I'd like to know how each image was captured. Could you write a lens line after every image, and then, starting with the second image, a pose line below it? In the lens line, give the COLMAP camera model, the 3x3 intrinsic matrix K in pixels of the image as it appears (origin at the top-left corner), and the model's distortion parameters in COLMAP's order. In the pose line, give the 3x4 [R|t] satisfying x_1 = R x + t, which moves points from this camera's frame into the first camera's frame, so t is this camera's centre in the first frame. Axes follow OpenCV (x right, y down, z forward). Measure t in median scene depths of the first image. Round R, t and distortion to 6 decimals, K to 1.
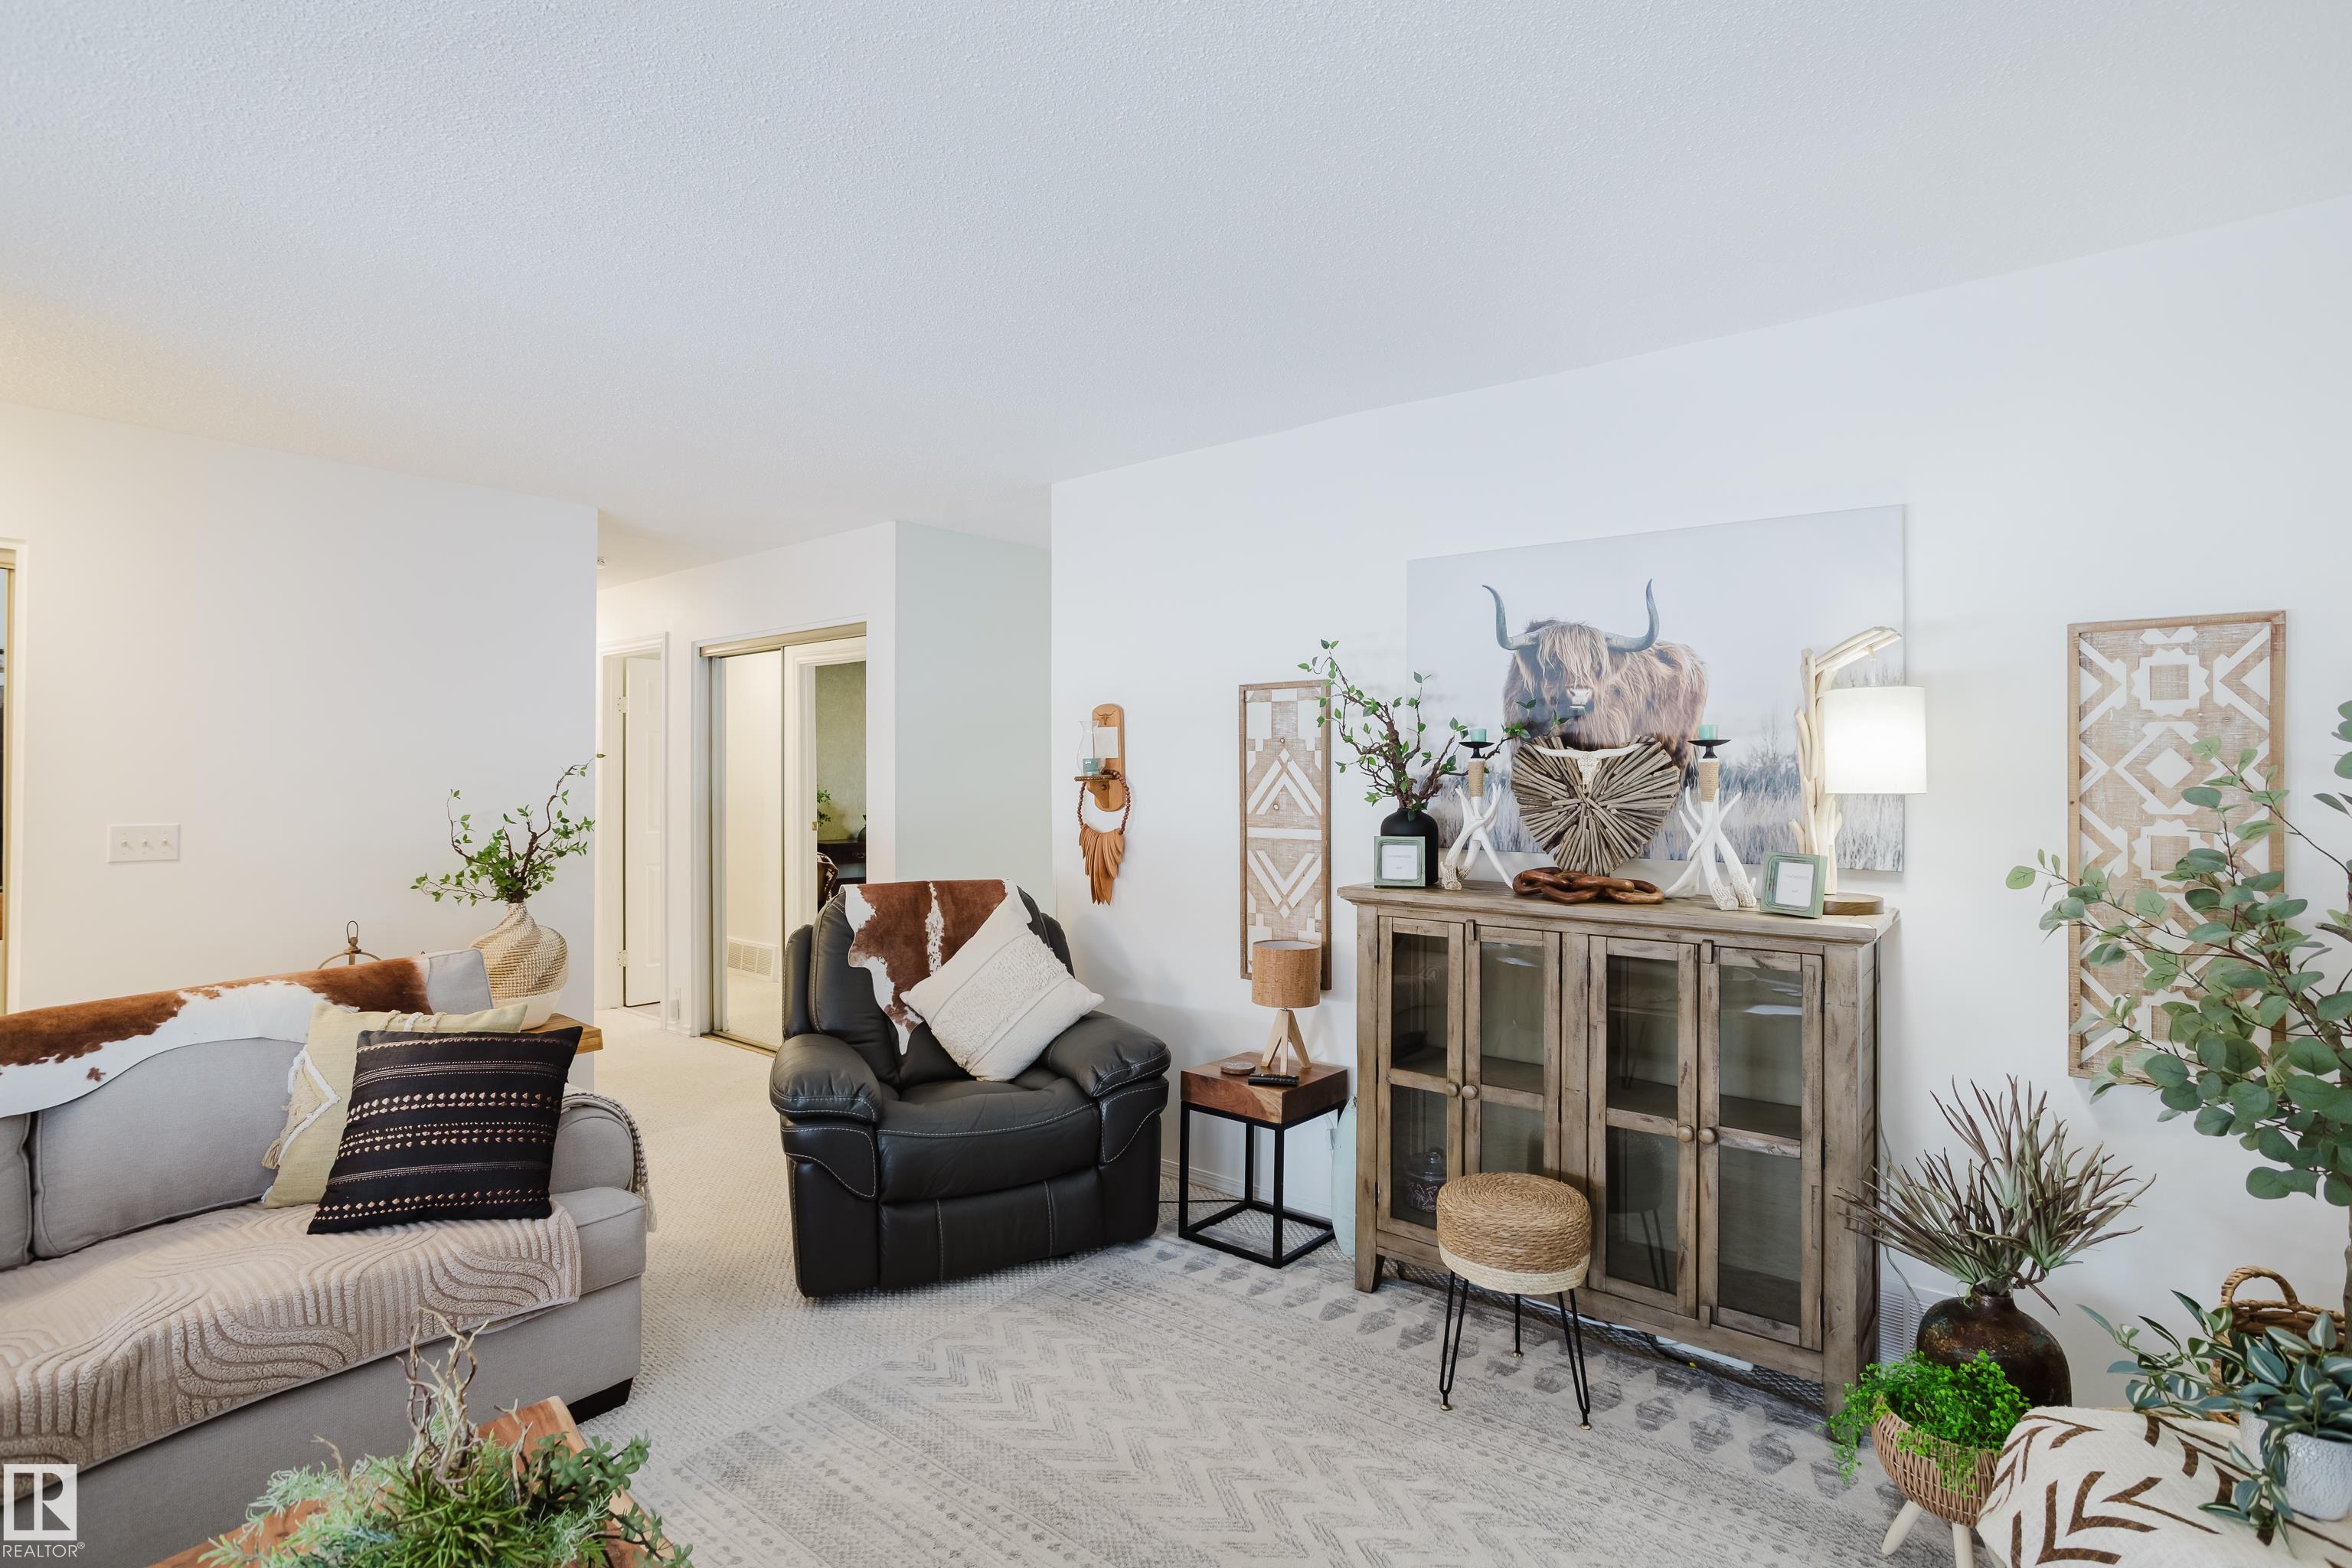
lens RADIAL K [[1137.6, 0, 1188.2], [0, 1137.6, 781.3], [0, 0, 1]] dist [-0.001529, 0.000256]
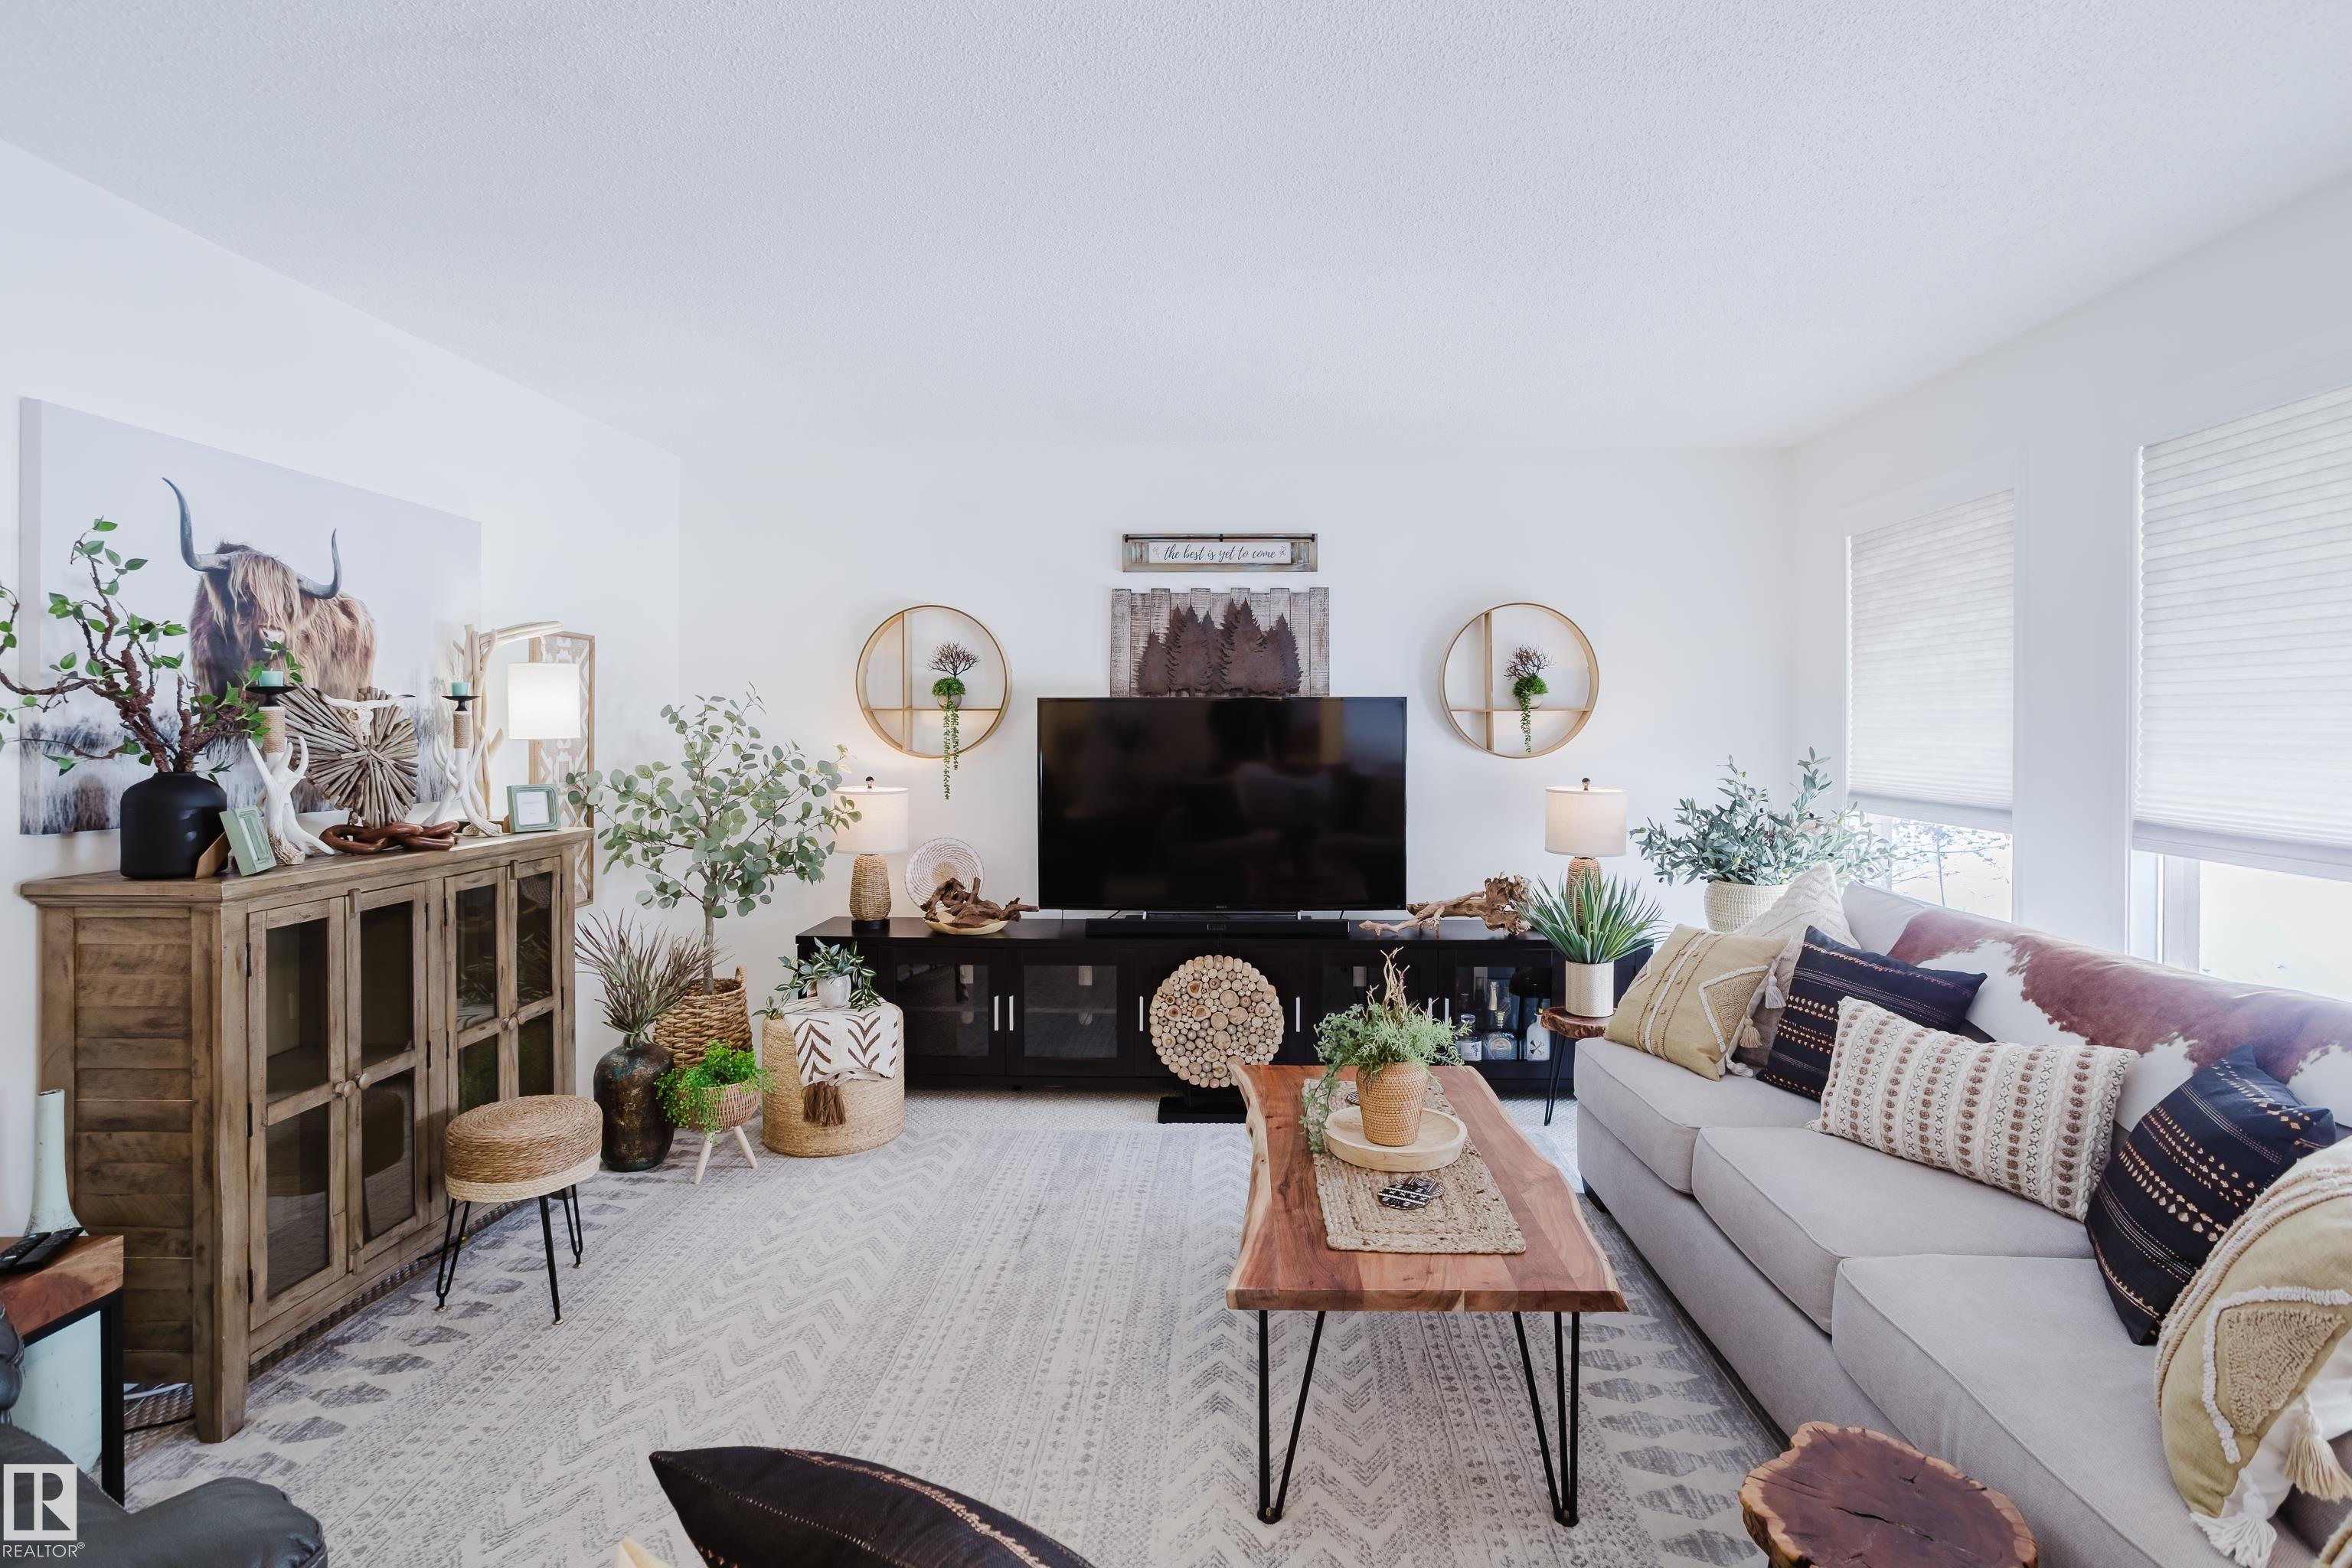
lens RADIAL K [[1171.1, 0, 1215.2], [0, 1171.1, 702.6], [0, 0, 1]] dist [-0.050988, 0.032072]
pose [[-0.596092, 0.010215, 0.802851, -0.803998], [0.001451, 0.999931, -0.011645, -0.011877], [-0.802915, -0.005776, -0.596066, 0.917702]]
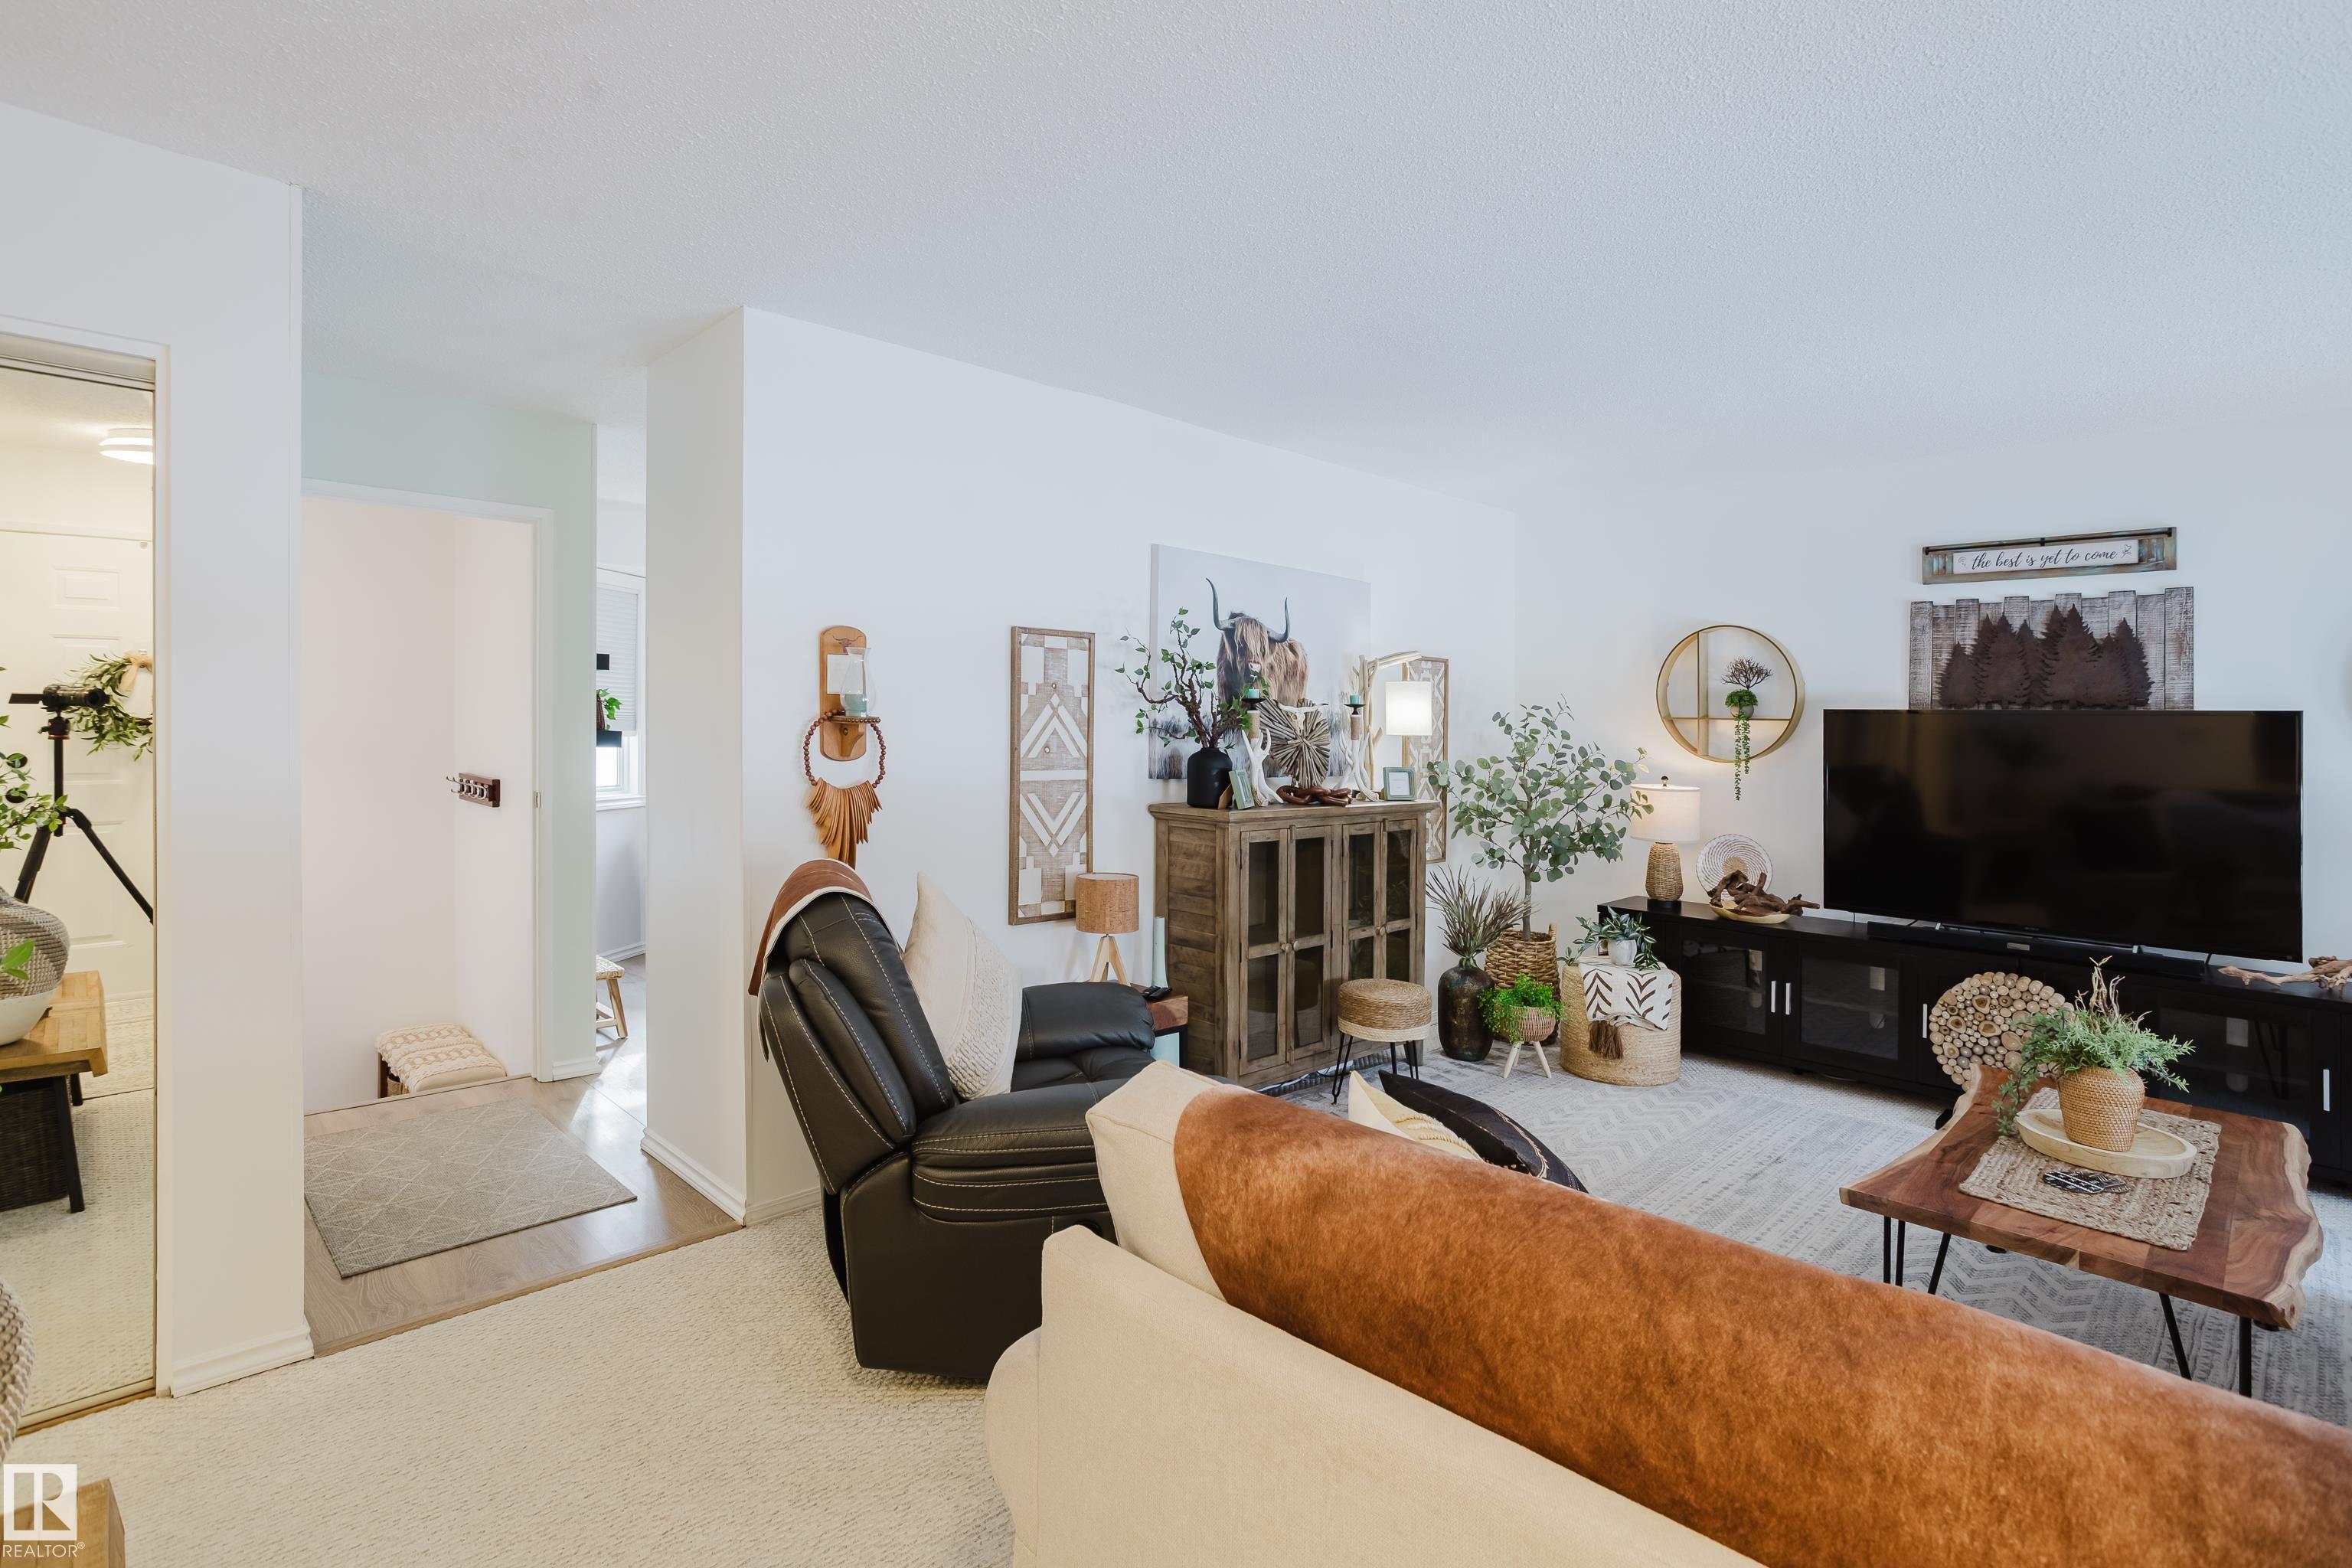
lens RADIAL K [[1177.8, 0, 1165.7], [0, 1177.8, 718.6], [0, 0, 1]] dist [-0.051763, 0.032225]
pose [[0.131926, 0.000718, 0.991259, -1.136996], [-0.015960, 0.999872, 0.001400, -0.010543], [-0.991131, -0.016005, 0.131920, 0.889214]]
